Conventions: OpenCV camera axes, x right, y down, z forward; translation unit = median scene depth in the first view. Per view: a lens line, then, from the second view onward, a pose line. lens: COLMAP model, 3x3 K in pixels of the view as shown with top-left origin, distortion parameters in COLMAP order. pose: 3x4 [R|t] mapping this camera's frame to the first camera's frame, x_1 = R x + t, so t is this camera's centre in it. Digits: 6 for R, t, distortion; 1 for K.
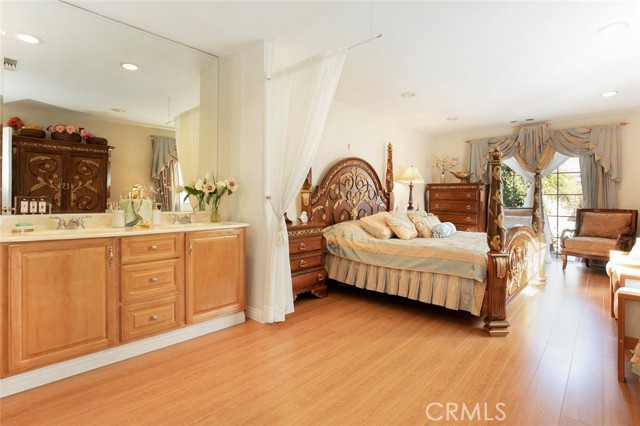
lens RADIAL K [[314.9, 0, 319.7], [0, 314.9, 199.4], [0, 0, 1]] dist [-0.040977, 0.015470]
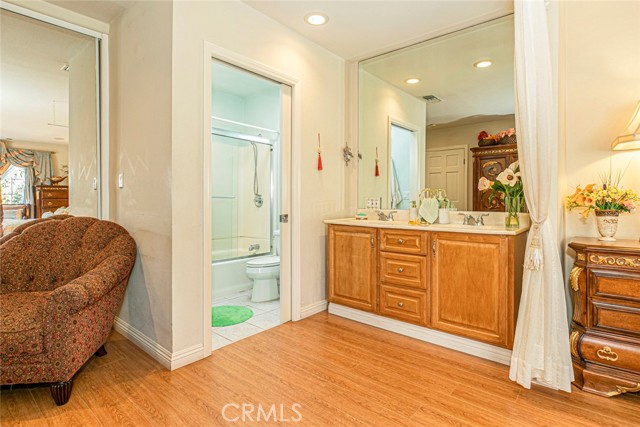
lens RADIAL K [[330.1, 0, 319.1], [0, 330.1, 201.6], [0, 0, 1]] dist [-0.012992, 0.000253]
pose [[0.044598, 0.004563, -0.998995, 0.817912], [0.001011, 0.999989, 0.004613, 0.009696], [0.999004, -0.001215, 0.044593, 0.851366]]
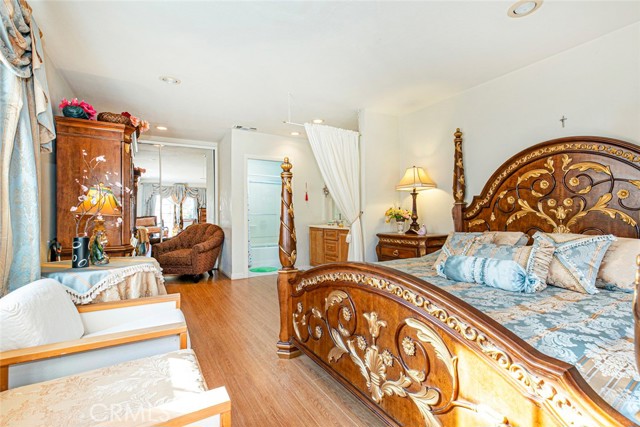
lens RADIAL K [[294.7, 0, 323.2], [0, 294.7, 211.9], [0, 0, 1]] dist [-0.043525, 0.013638]
pose [[-0.280328, -0.015600, -0.959777, 2.108570], [0.003294, 0.999846, -0.017214, 0.027770], [0.959899, -0.007987, -0.280234, 2.048680]]
